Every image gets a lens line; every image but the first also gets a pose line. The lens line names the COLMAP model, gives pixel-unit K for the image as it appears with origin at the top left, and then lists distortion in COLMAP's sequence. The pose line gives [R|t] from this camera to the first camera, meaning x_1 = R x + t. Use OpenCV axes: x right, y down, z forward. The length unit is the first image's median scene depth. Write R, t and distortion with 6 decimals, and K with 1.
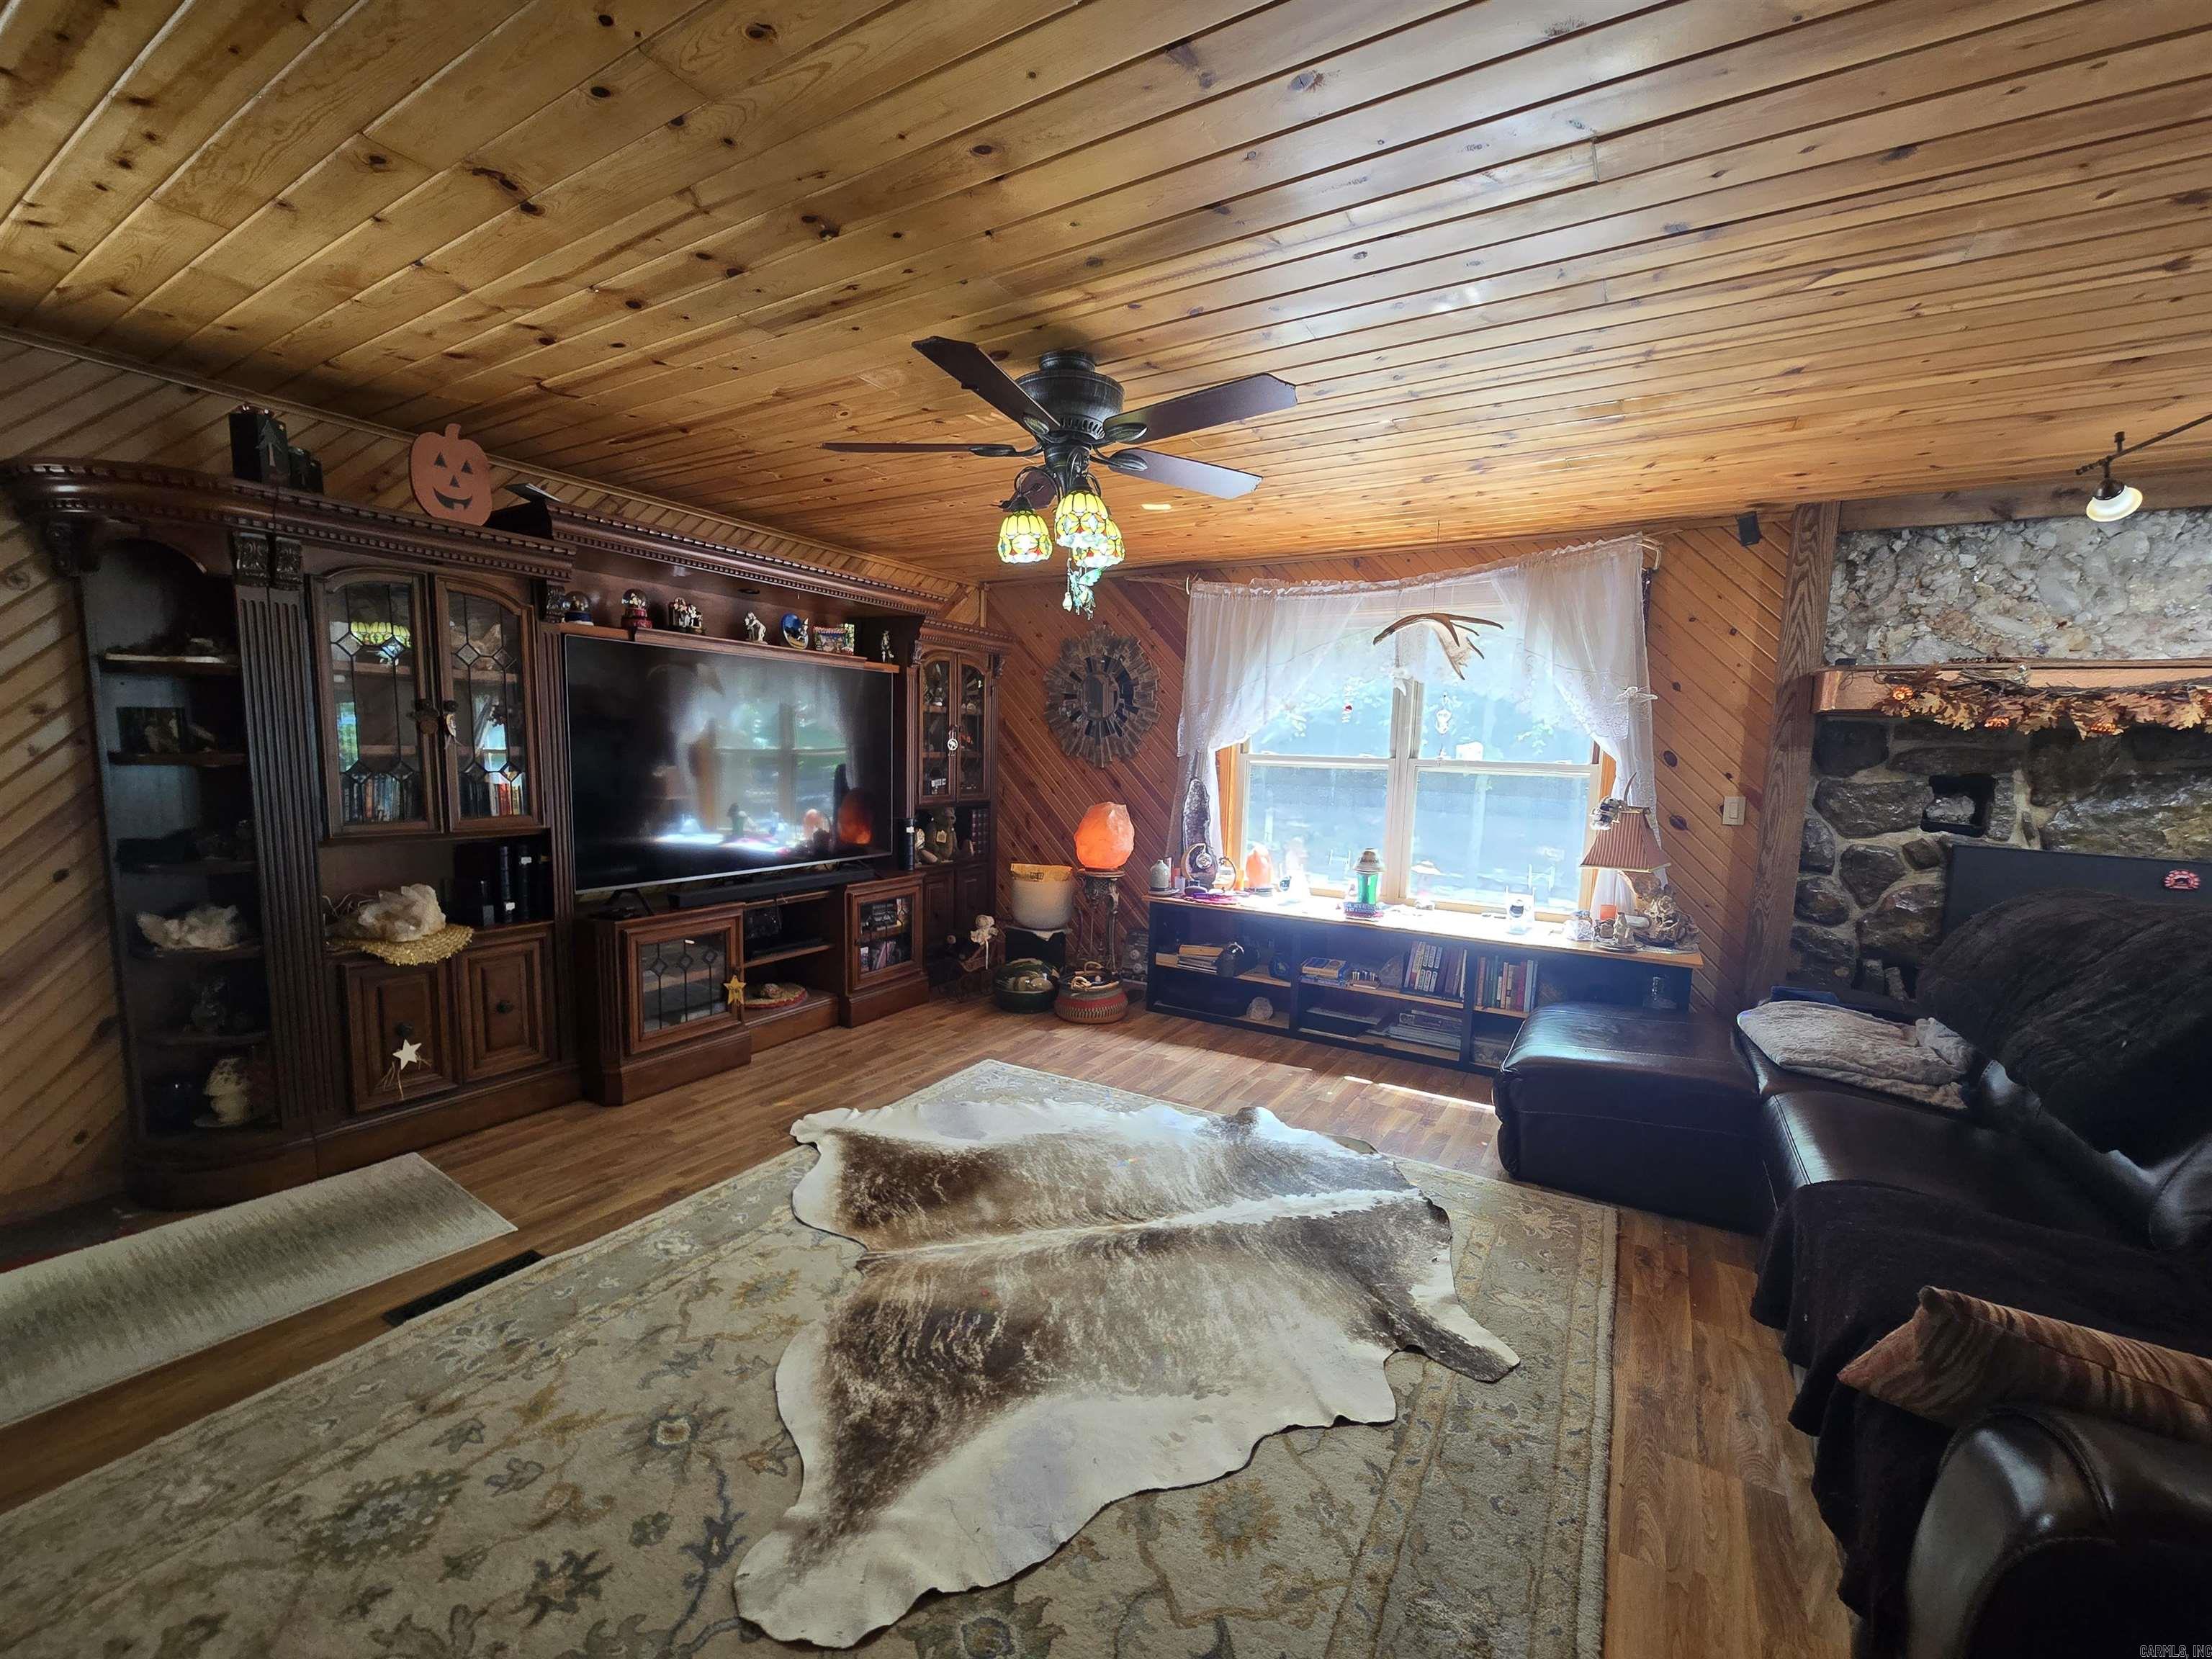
lens RADIAL K [[910.4, 0, 1100.5], [0, 910.4, 846.3], [0, 0, 1]] dist [-0.003611, 0.000760]
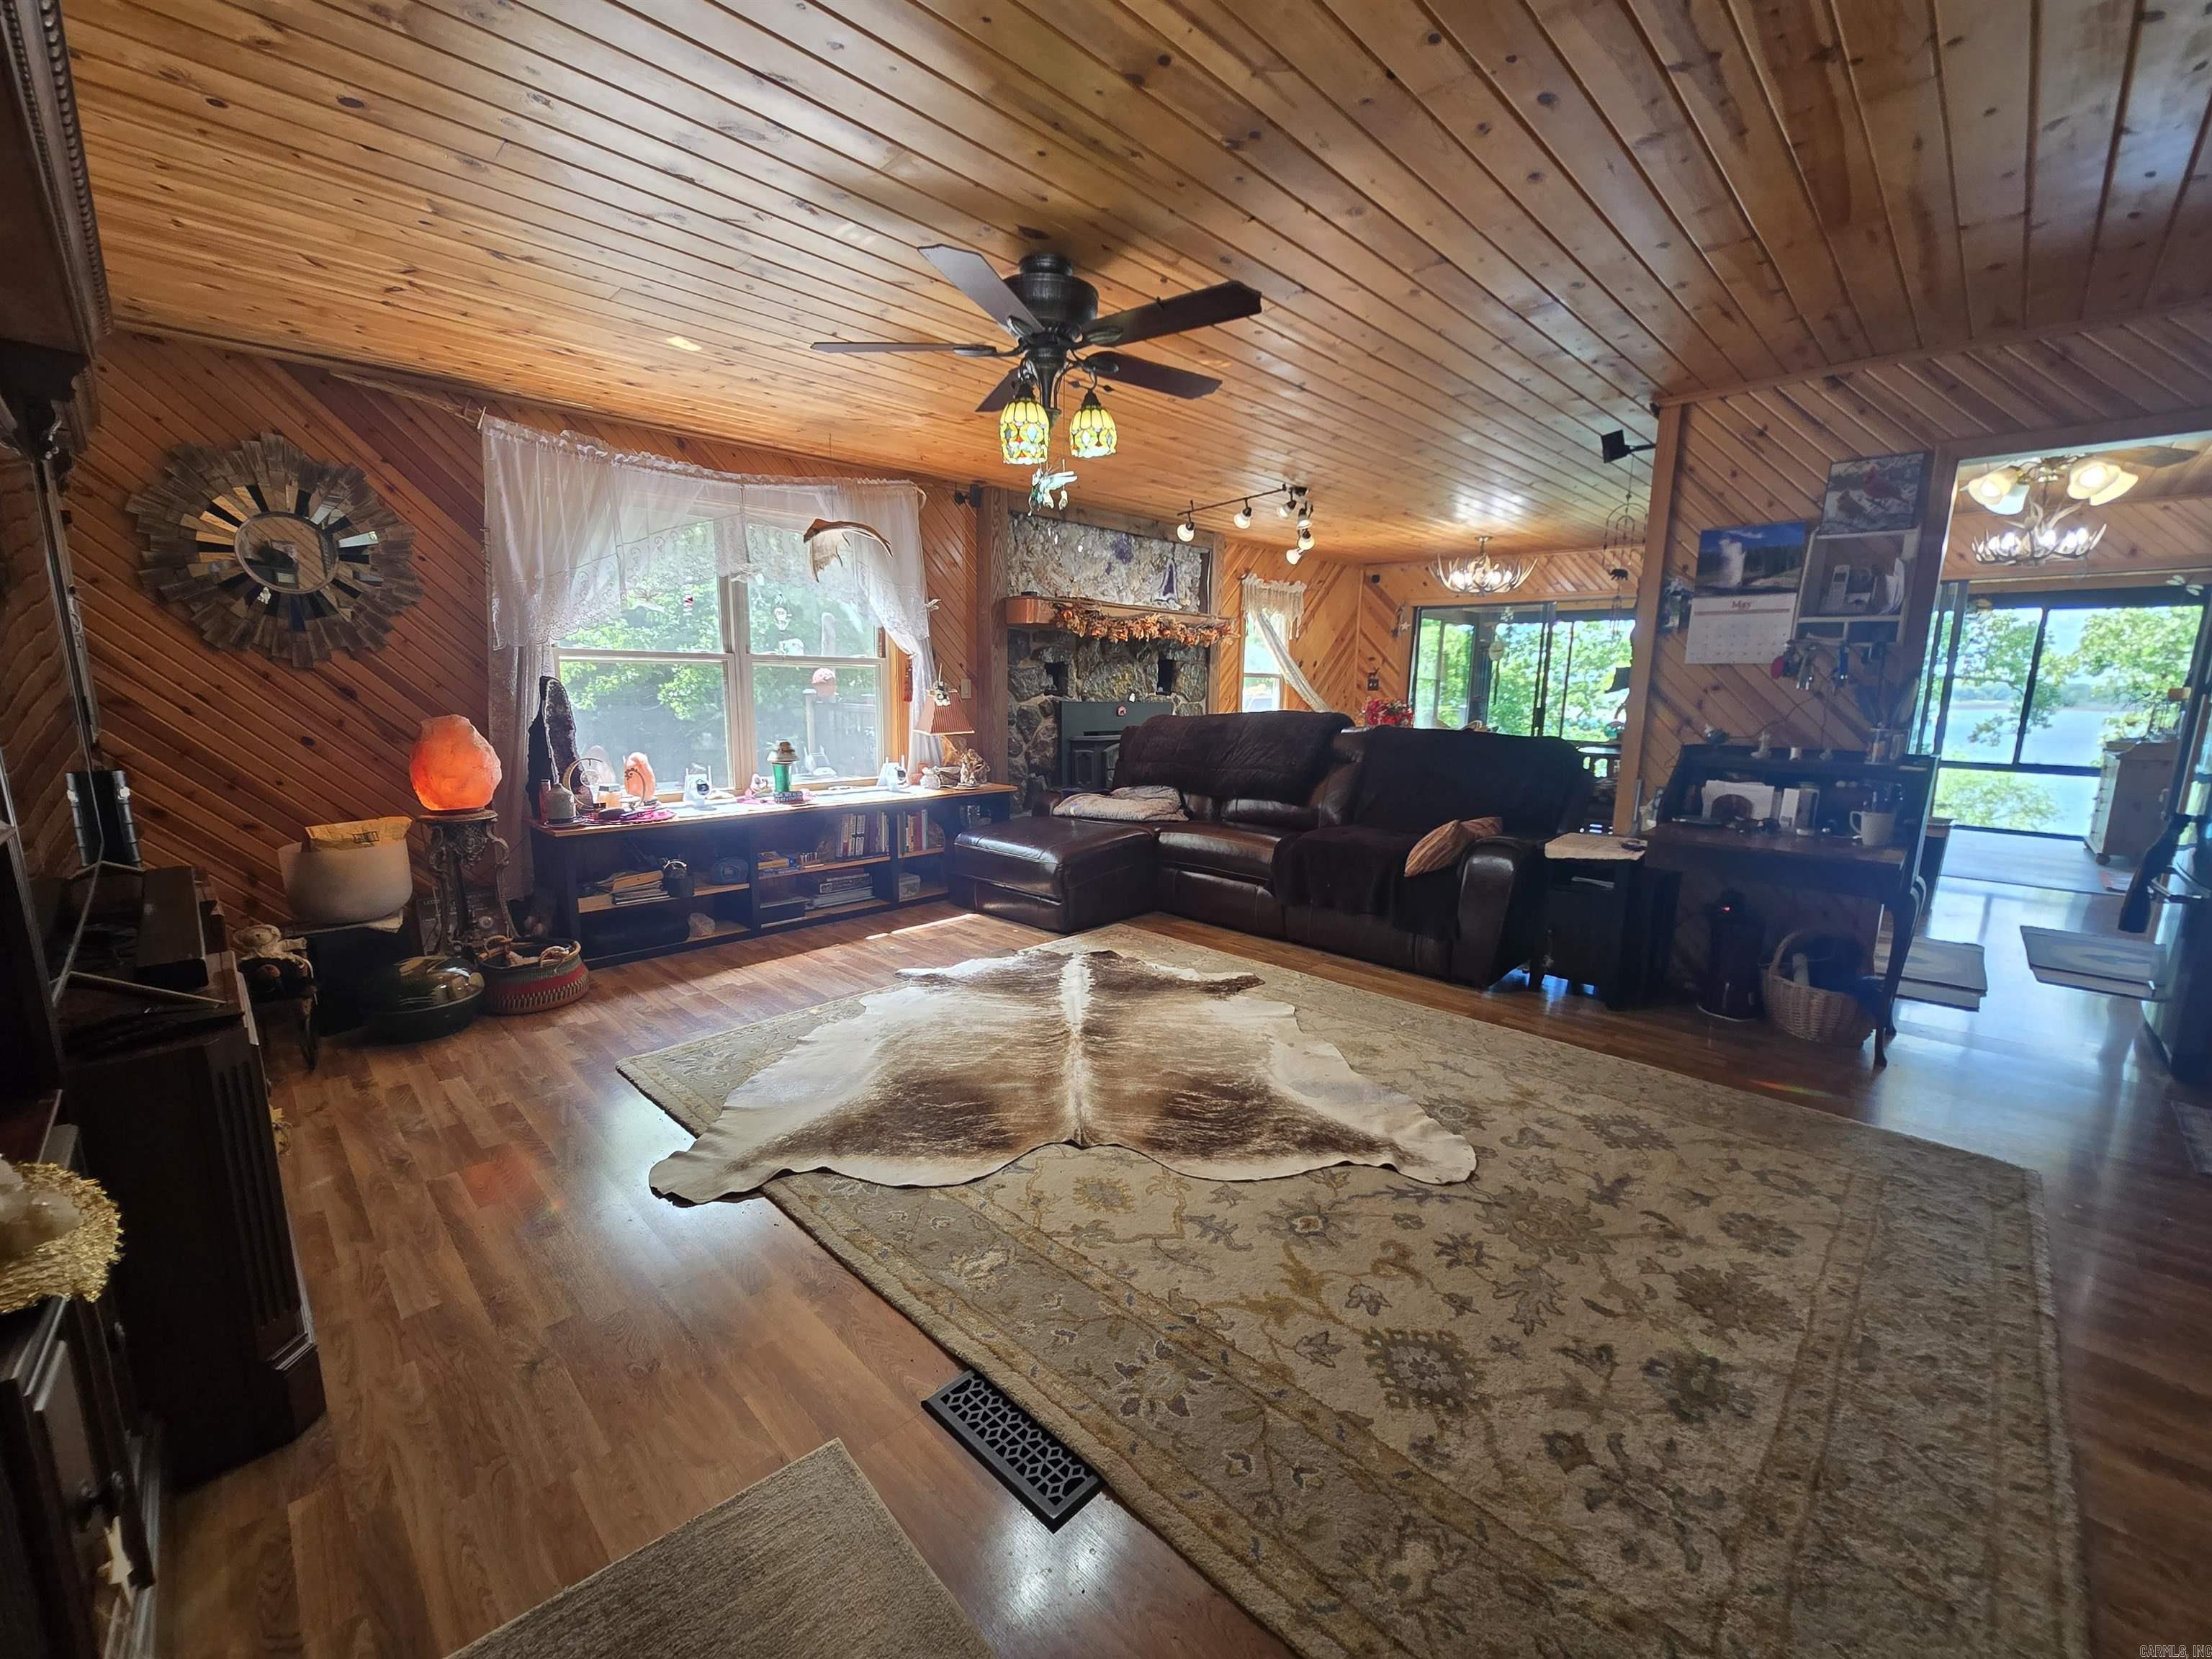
lens RADIAL K [[910.4, 0, 1100.5], [0, 910.4, 846.3], [0, 0, 1]] dist [-0.003611, 0.000760]
pose [[0.227648, -0.196647, 0.953680, -0.907706], [0.099924, 0.978943, 0.178004, -0.038001], [-0.968603, 0.054773, 0.242504, 0.555059]]
